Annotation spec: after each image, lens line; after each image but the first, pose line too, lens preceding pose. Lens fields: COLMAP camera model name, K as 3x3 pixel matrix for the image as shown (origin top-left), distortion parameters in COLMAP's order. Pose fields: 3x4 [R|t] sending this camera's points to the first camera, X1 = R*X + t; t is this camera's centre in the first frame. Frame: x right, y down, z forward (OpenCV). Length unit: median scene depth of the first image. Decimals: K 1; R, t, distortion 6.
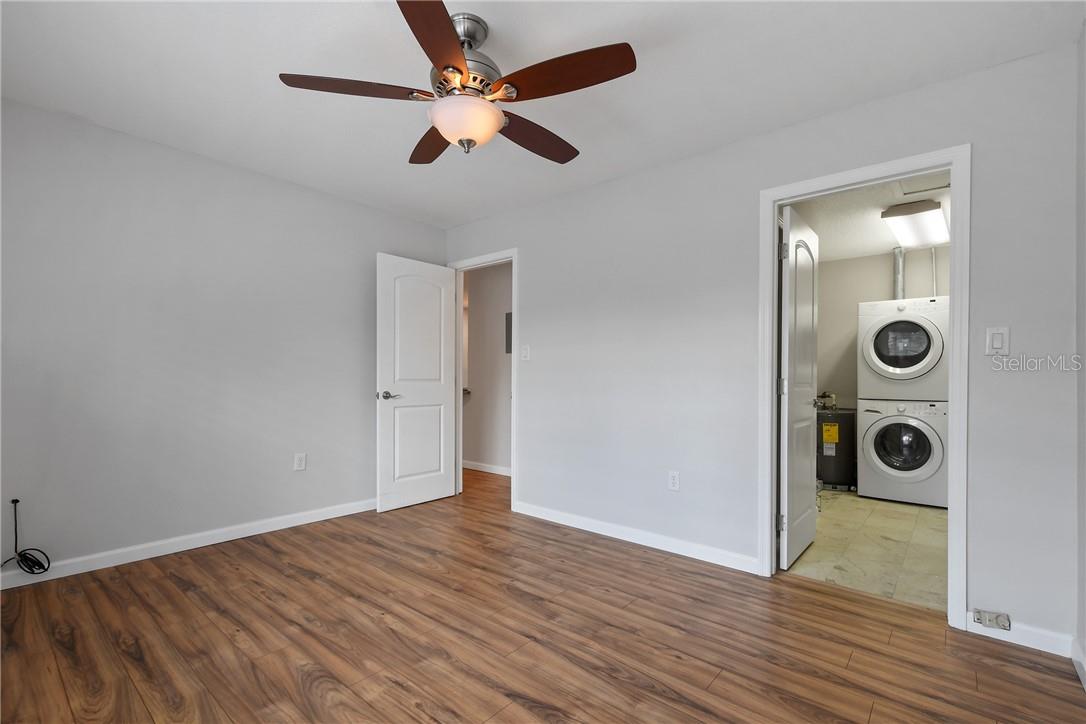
lens RADIAL K [[487.6, 0, 542.7], [0, 487.6, 376.9], [0, 0, 1]] dist [0.013236, 0.000036]
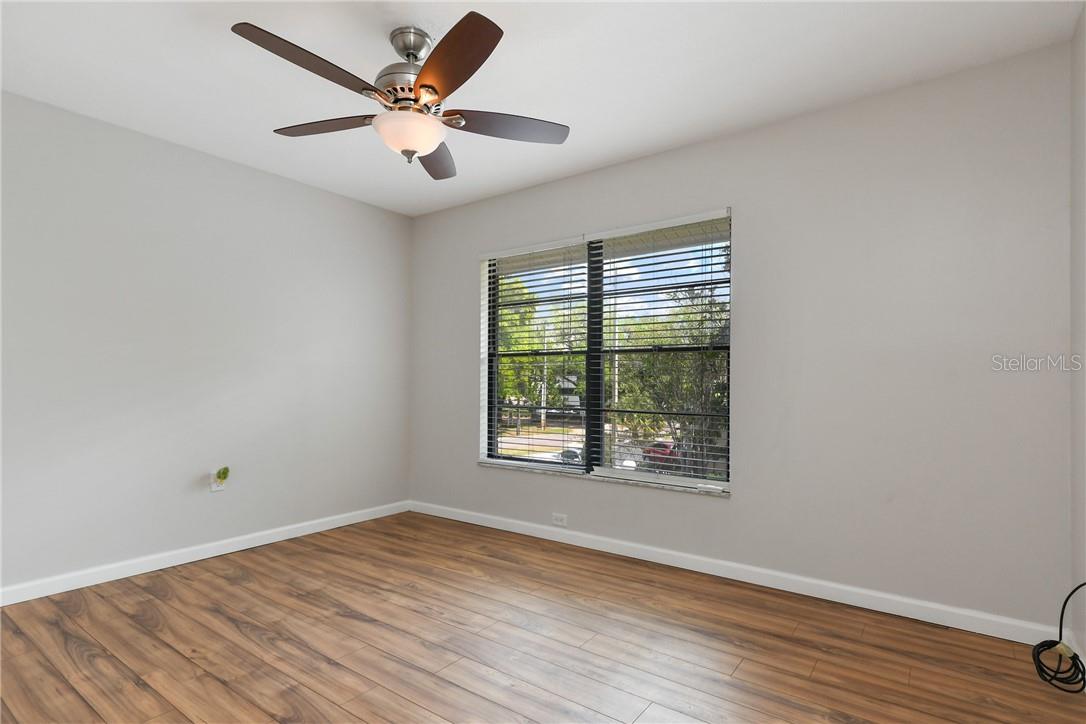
lens RADIAL K [[560.6, 0, 545.8], [0, 560.6, 381.4], [0, 0, 1]] dist [-0.001674, -0.000686]
pose [[-0.997757, -0.015829, -0.065040, -0.315906], [-0.015524, 0.999866, -0.005183, 0.007334], [0.065114, -0.004162, -0.997869, 1.907883]]
